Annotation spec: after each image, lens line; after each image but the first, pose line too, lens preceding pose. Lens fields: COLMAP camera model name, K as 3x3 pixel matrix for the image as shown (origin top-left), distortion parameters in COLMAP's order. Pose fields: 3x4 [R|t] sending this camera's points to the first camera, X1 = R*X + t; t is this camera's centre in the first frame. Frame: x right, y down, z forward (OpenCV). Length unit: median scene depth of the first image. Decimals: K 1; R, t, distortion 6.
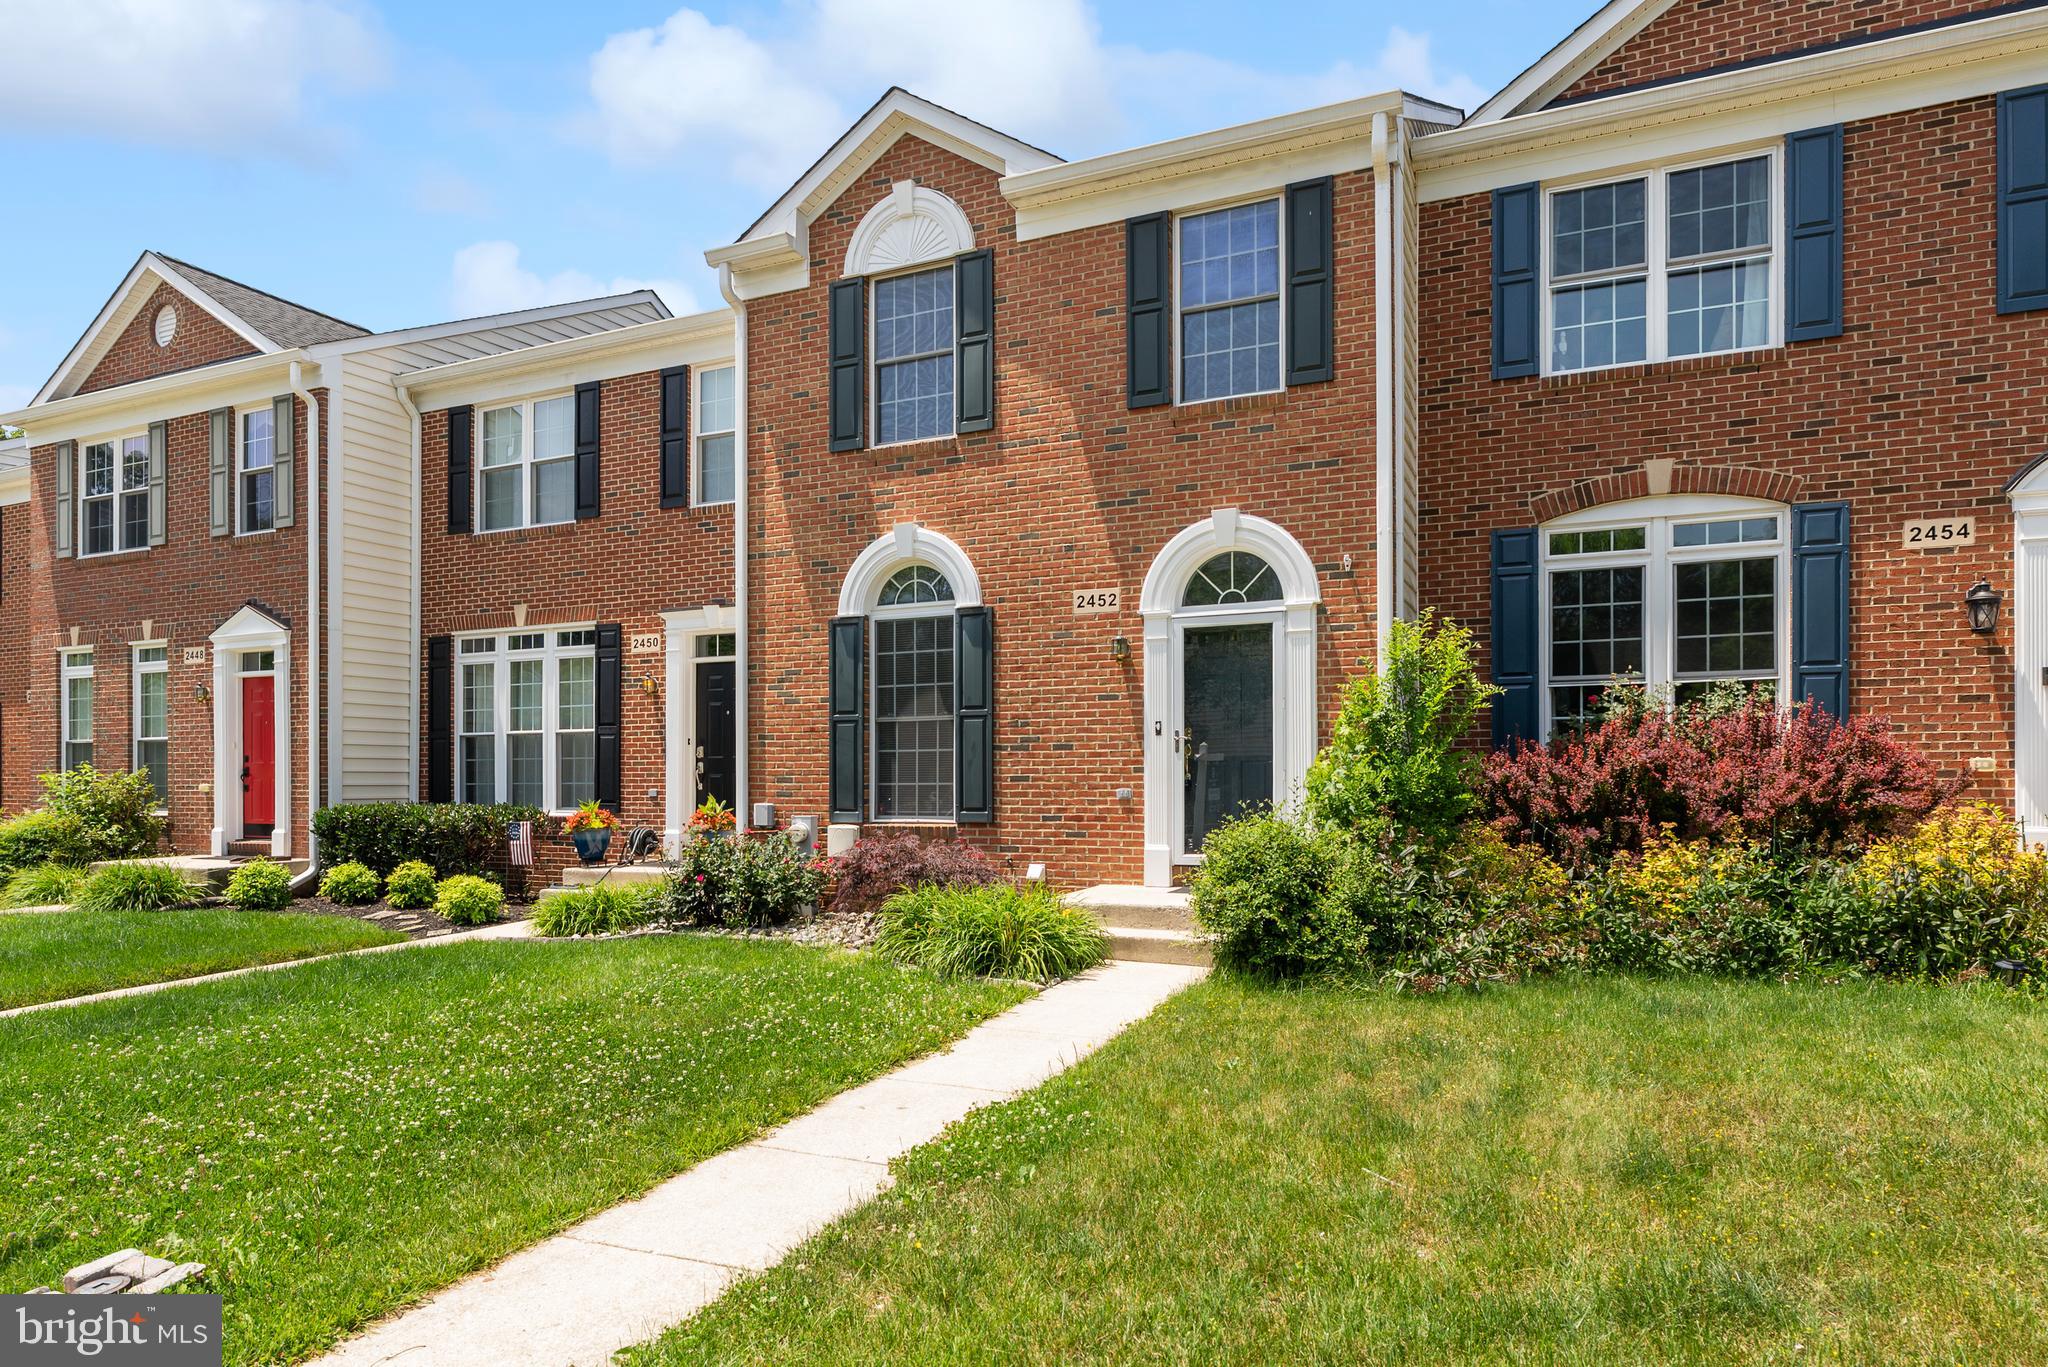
lens RADIAL K [[1176.0, 0, 1027.4], [0, 1176.0, 764.2], [0, 0, 1]] dist [0.008657, -0.003165]
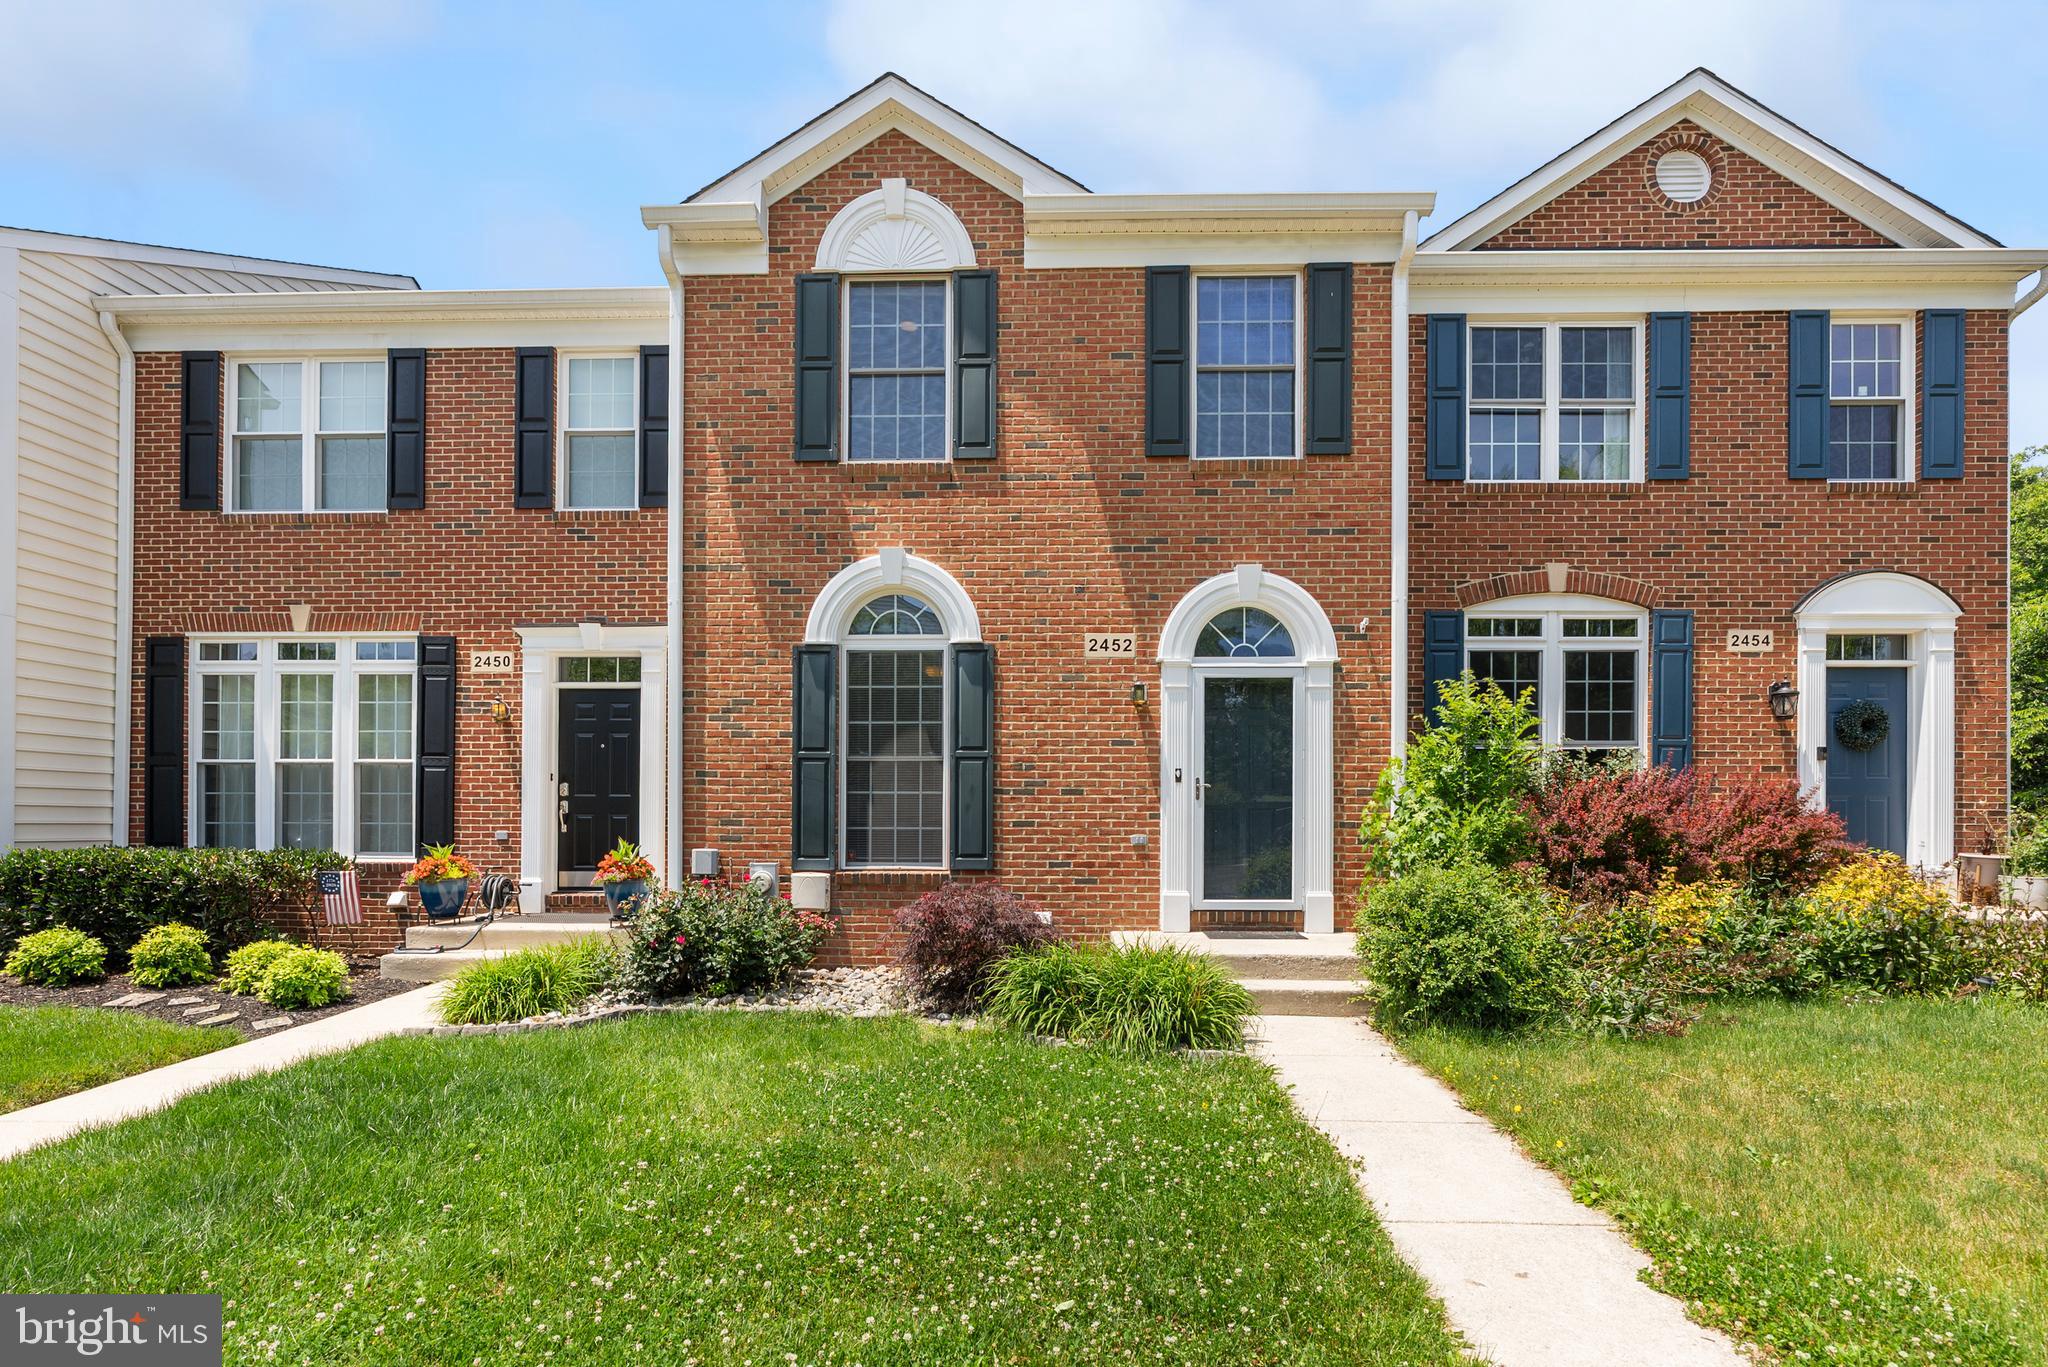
lens RADIAL K [[942.7, 0, 1000.5], [0, 942.7, 816.0], [0, 0, 1]] dist [-0.003359, 0.003204]
pose [[0.925553, 0.009832, 0.378491, -0.323591], [-0.013078, 0.999896, 0.006007, 0.001534], [-0.378393, -0.010510, 0.925586, 0.295231]]
